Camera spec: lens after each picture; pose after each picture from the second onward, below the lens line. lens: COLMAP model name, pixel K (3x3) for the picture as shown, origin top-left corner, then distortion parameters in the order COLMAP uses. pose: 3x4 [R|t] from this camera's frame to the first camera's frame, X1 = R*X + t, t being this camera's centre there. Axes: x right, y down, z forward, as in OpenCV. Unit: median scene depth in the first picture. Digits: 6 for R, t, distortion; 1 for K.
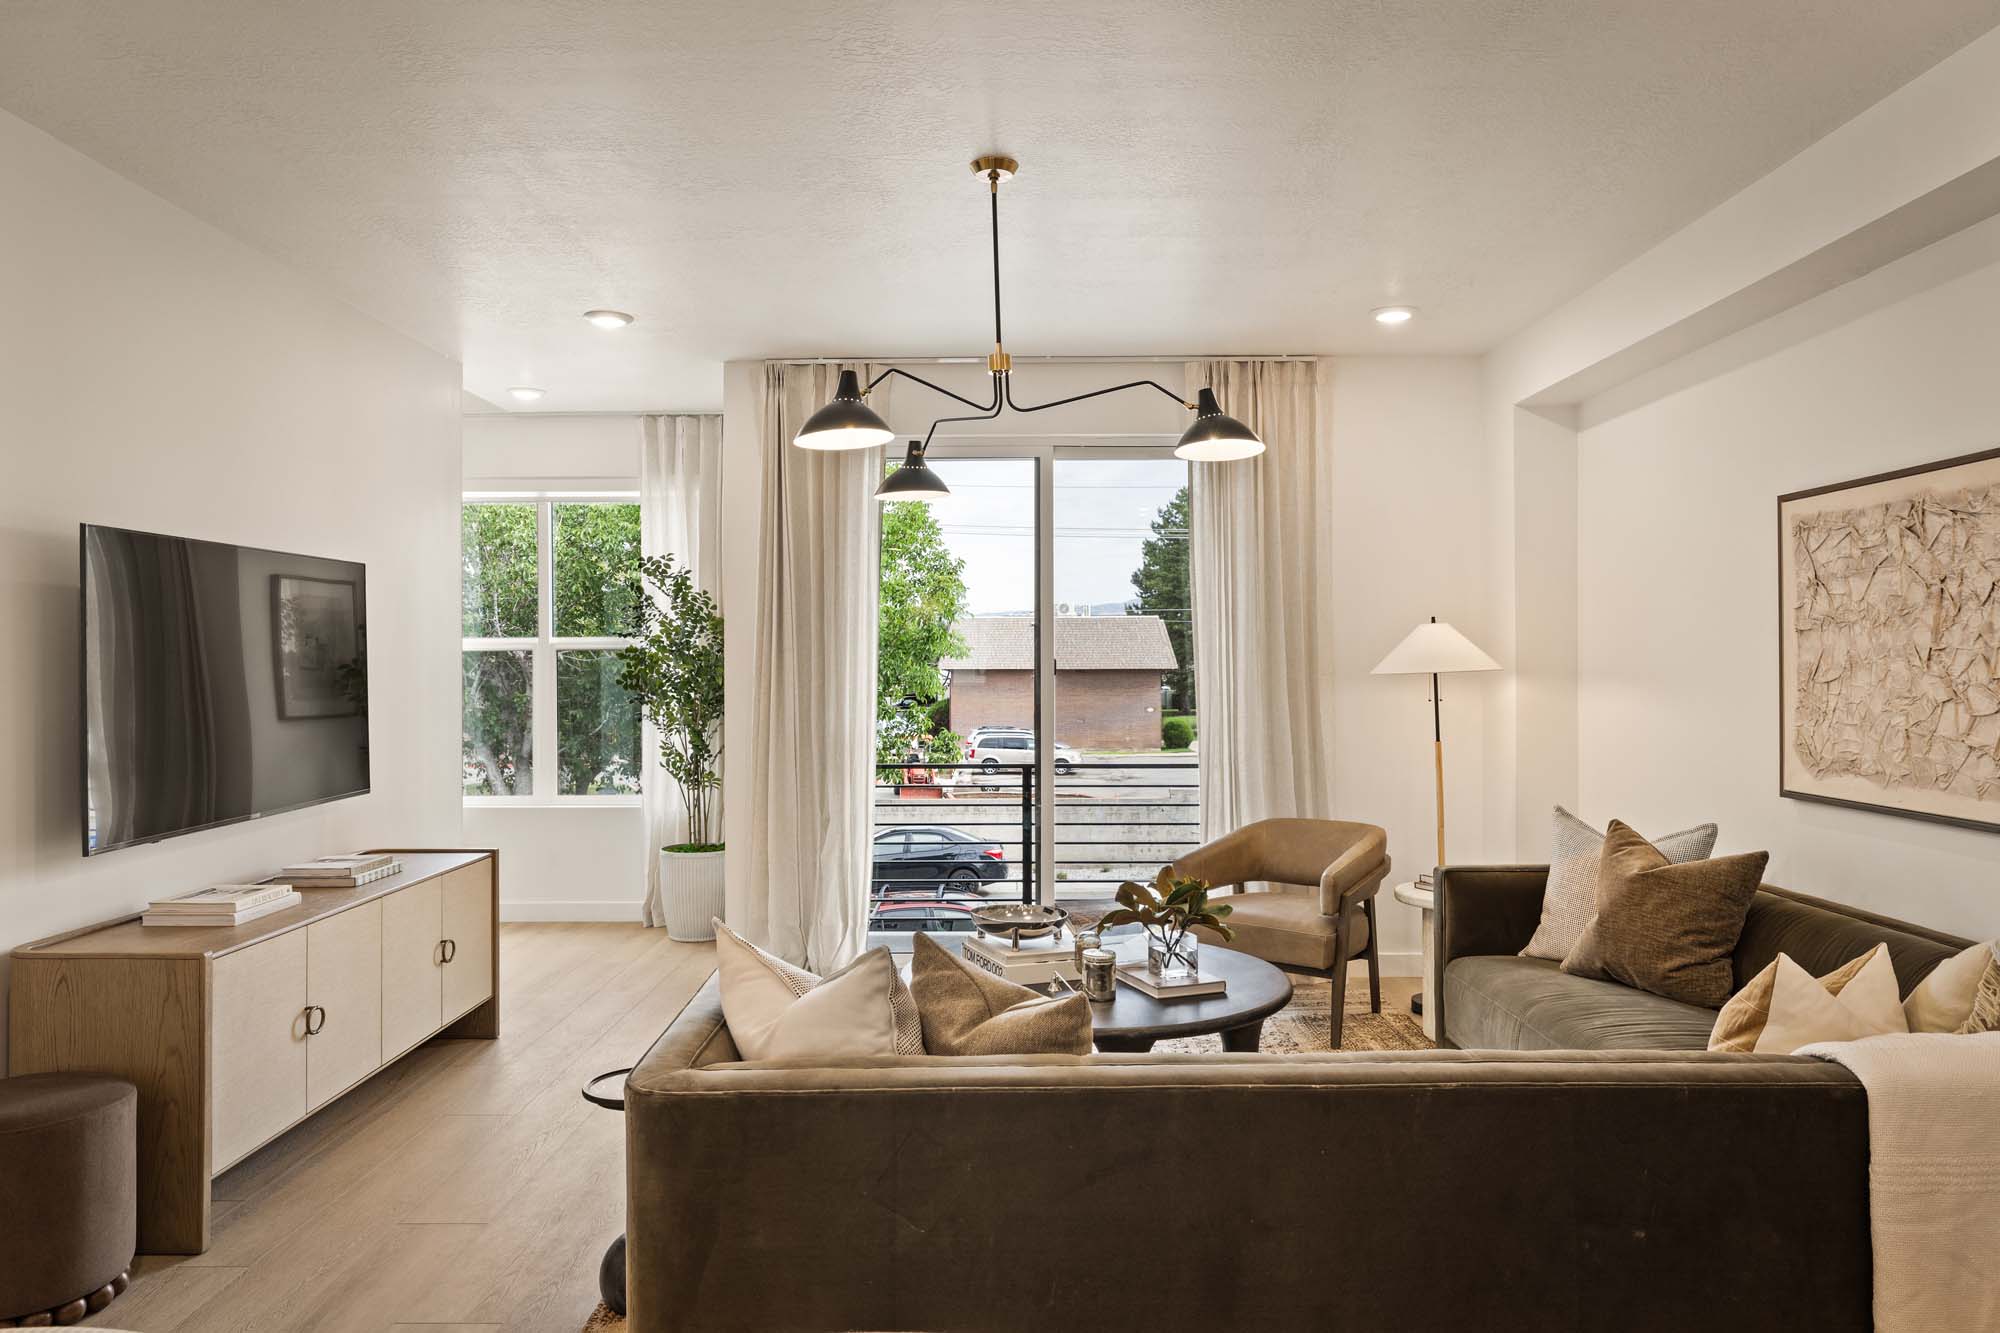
lens RADIAL K [[1283.9, 0, 1011.5], [0, 1283.9, 664.3], [0, 0, 1]] dist [-0.003287, -0.002780]
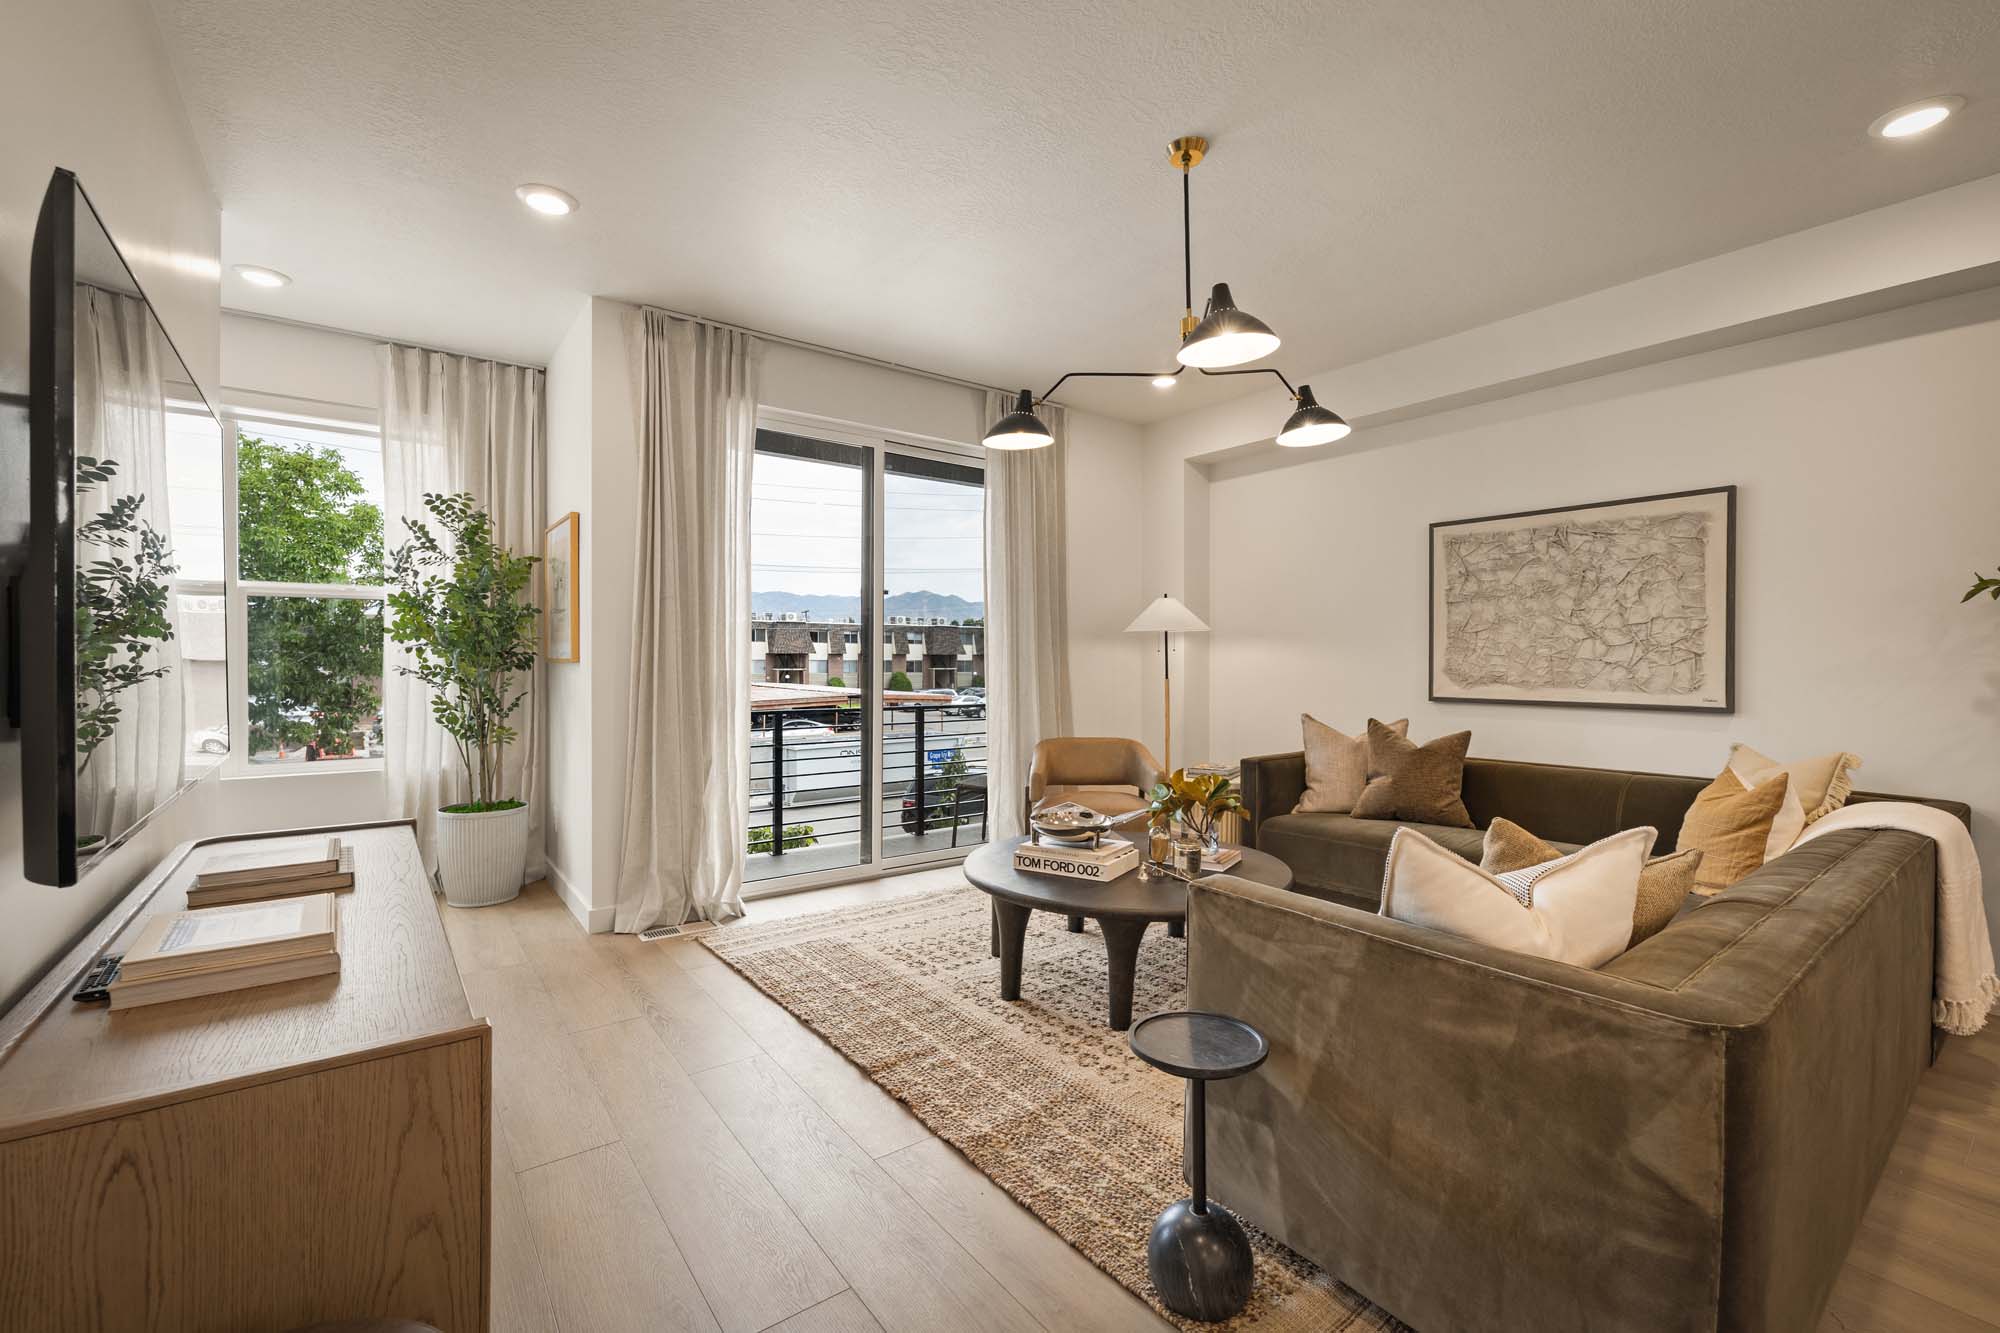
lens RADIAL K [[840.4, 0, 1004.8], [0, 840.4, 663.6], [0, 0, 1]] dist [-0.003982, 0.000083]
pose [[0.799588, 0.002786, 0.600543, -0.572038], [-0.006244, 0.999974, 0.003675, 0.058767], [-0.600517, -0.006689, 0.799584, 0.496583]]
